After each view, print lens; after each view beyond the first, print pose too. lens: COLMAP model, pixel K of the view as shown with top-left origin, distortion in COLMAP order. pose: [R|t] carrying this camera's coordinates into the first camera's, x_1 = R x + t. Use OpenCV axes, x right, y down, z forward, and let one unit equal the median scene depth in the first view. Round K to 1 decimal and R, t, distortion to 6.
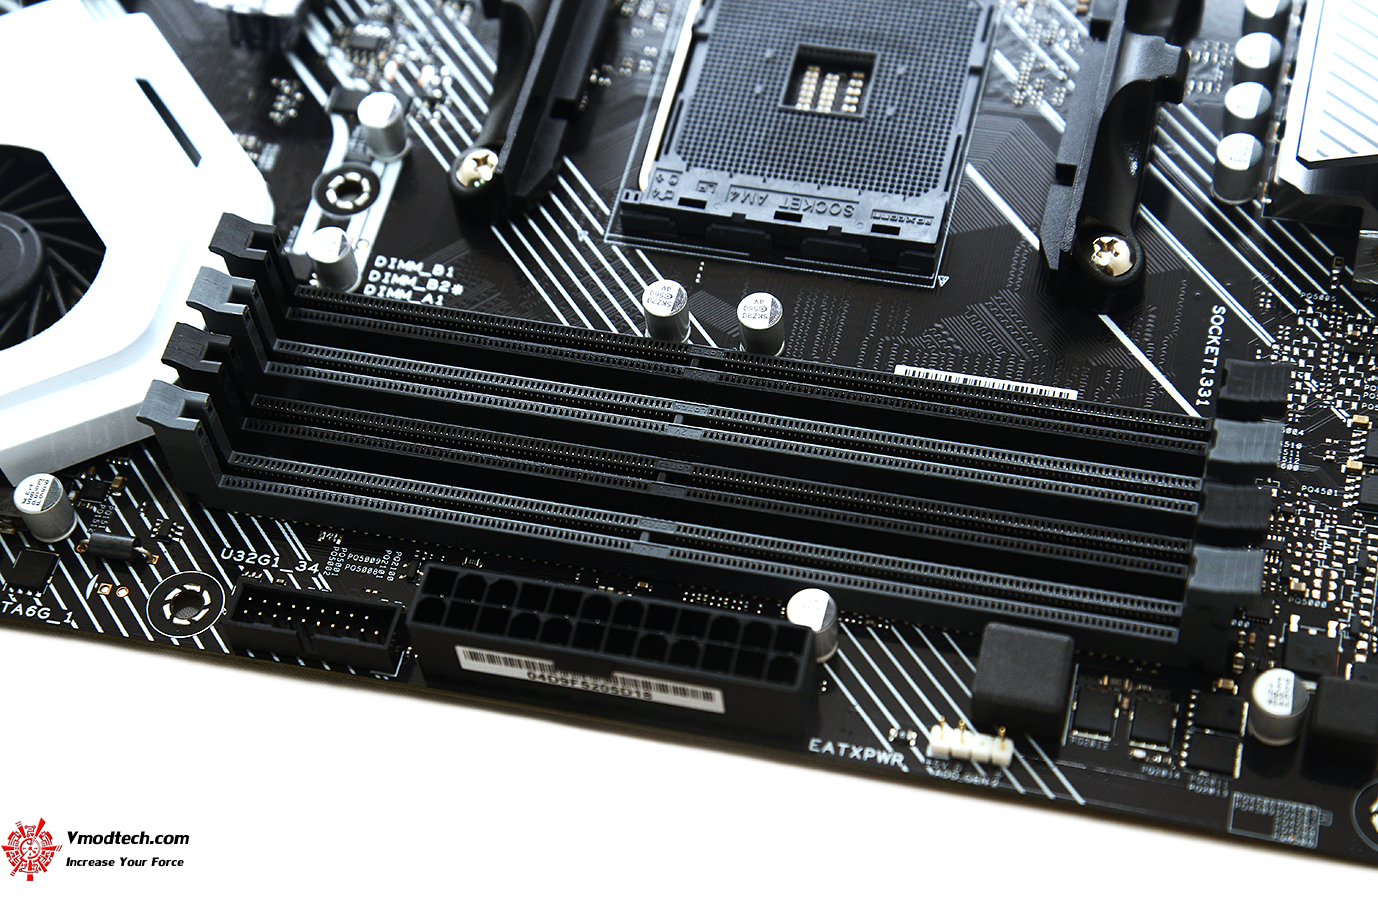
lens RADIAL K [[2654.0, 0, 689.0], [0, 2654.0, 460.0], [0, 0, 1]] dist [0.326893, 0.378965]
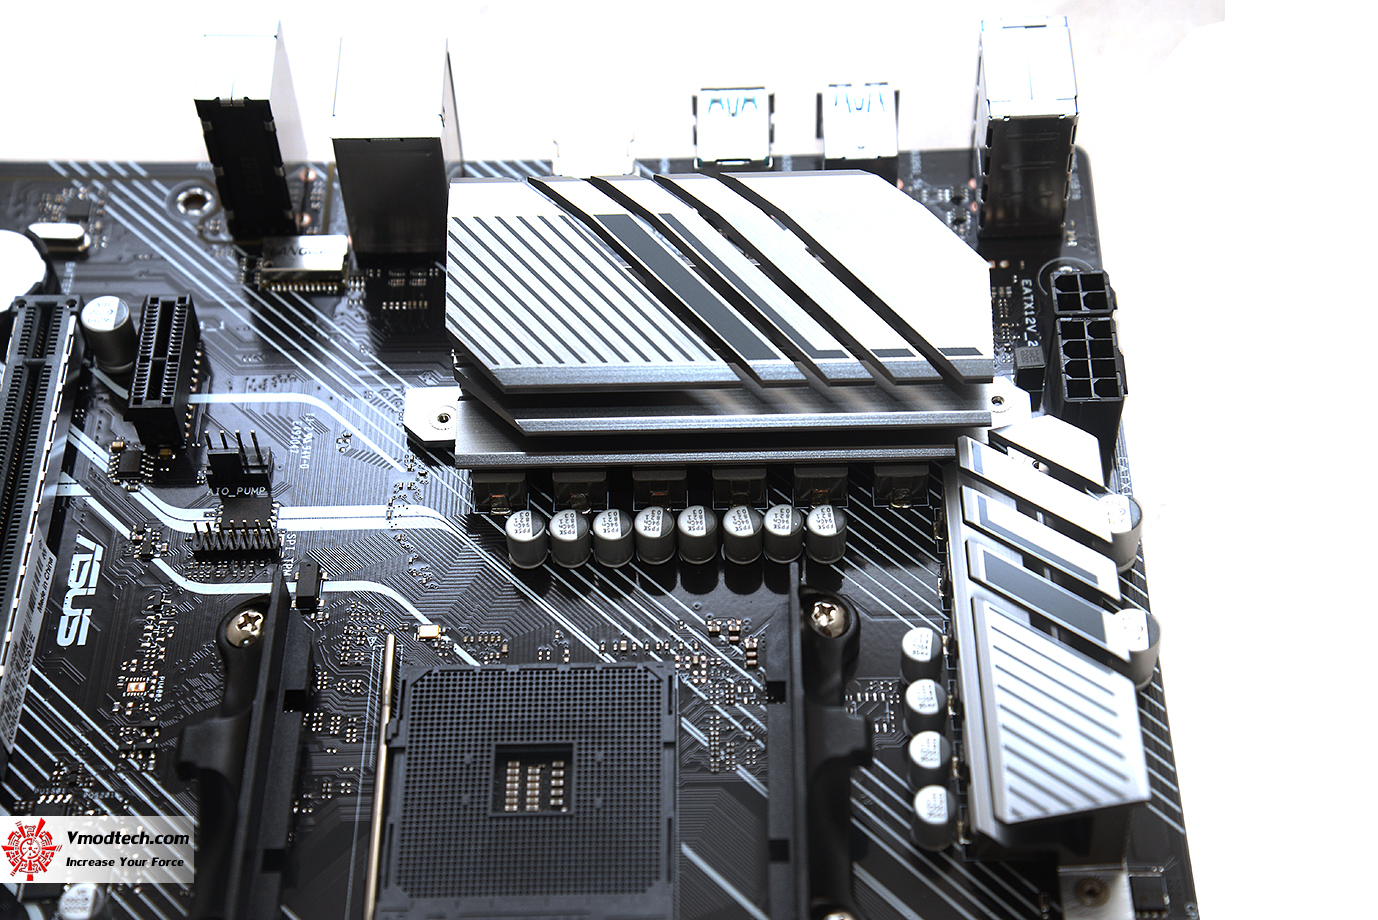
lens RADIAL K [[2421.1, 0, 689.0], [0, 2421.1, 460.0], [0, 0, 1]] dist [0.184778, 1.114341]
pose [[0.970716, -0.152921, 0.185272, -0.046820], [0.168715, 0.982985, -0.072628, -0.198865], [-0.171014, 0.101759, 0.980000, 0.070592]]
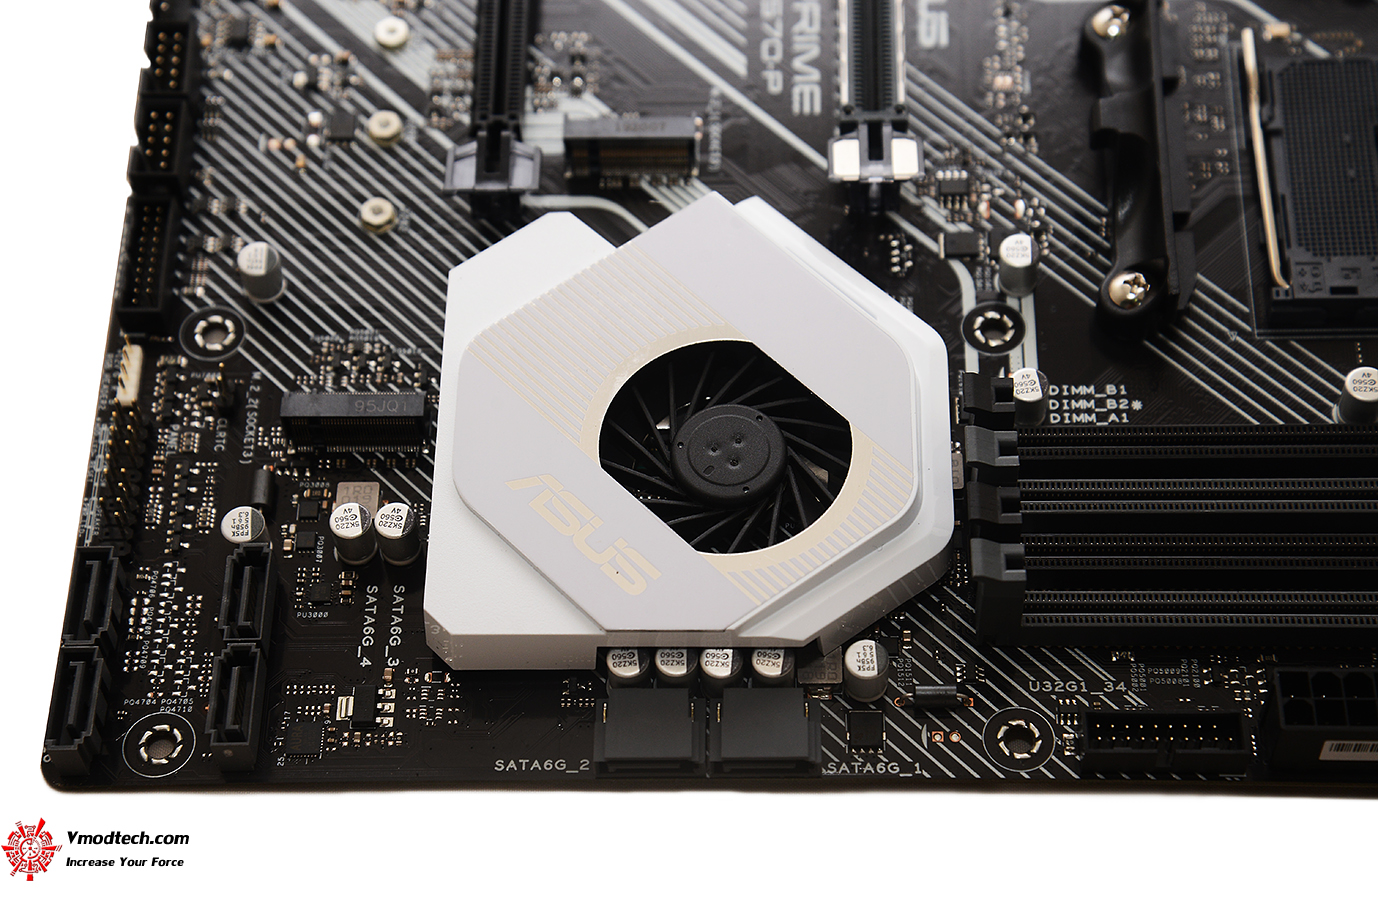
lens RADIAL K [[2654.0, 0, 689.0], [0, 2654.0, 460.0], [0, 0, 1]] dist [0.326893, 0.378965]
pose [[0.974244, -0.161324, 0.157554, -0.457450], [0.159293, 0.986901, 0.025516, -0.103142], [-0.159607, 0.000238, 0.987181, -0.037966]]
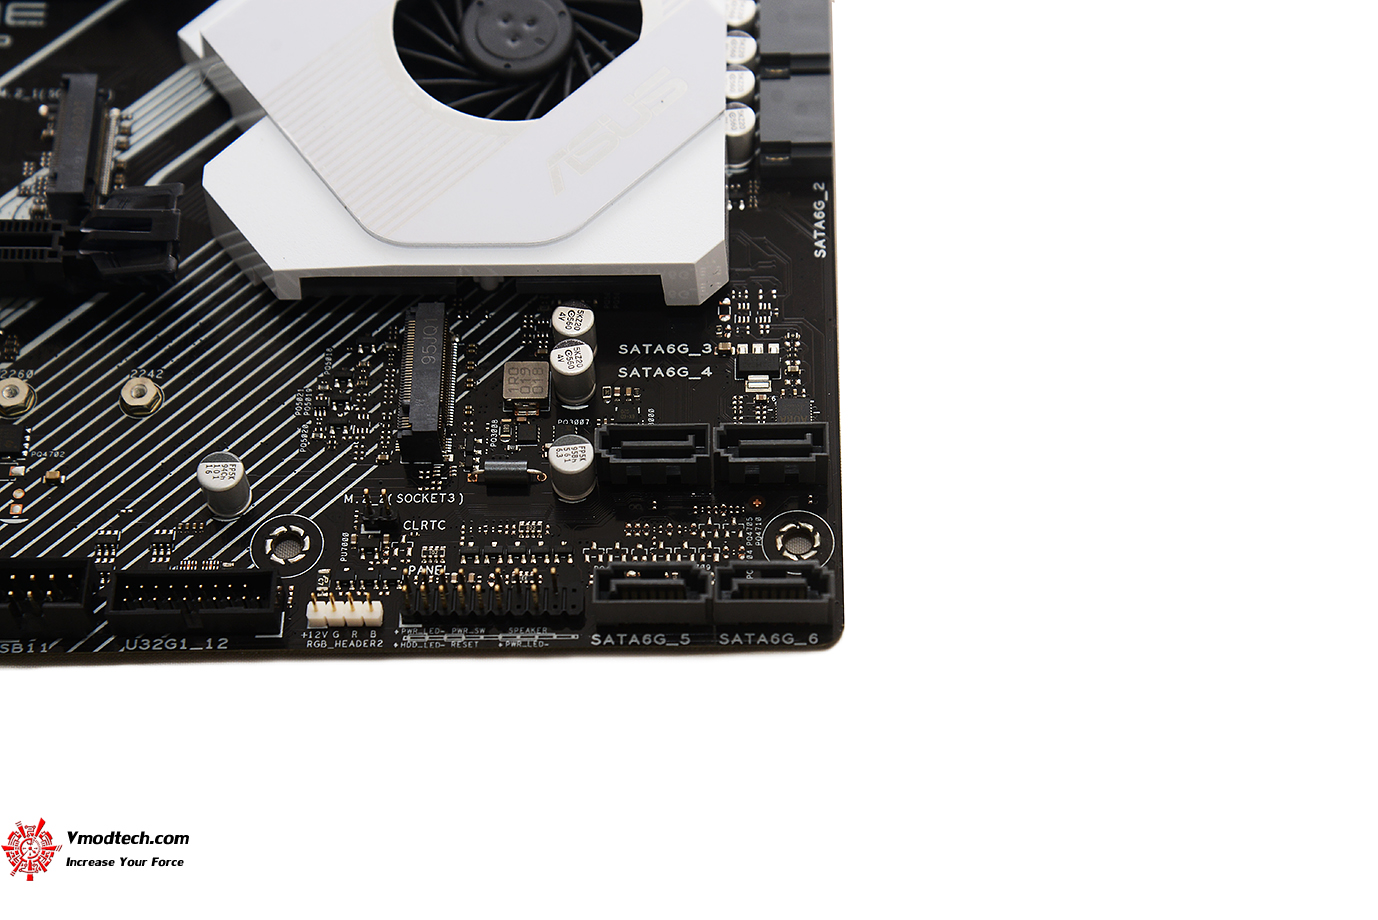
lens RADIAL K [[2654.0, 0, 689.0], [0, 2654.0, 460.0], [0, 0, 1]] dist [0.326893, 0.378965]
pose [[-0.224487, -0.794898, 0.563687, -1.051814], [0.839537, 0.135927, 0.526024, -0.574834], [-0.494755, 0.591322, 0.636833, 0.397752]]
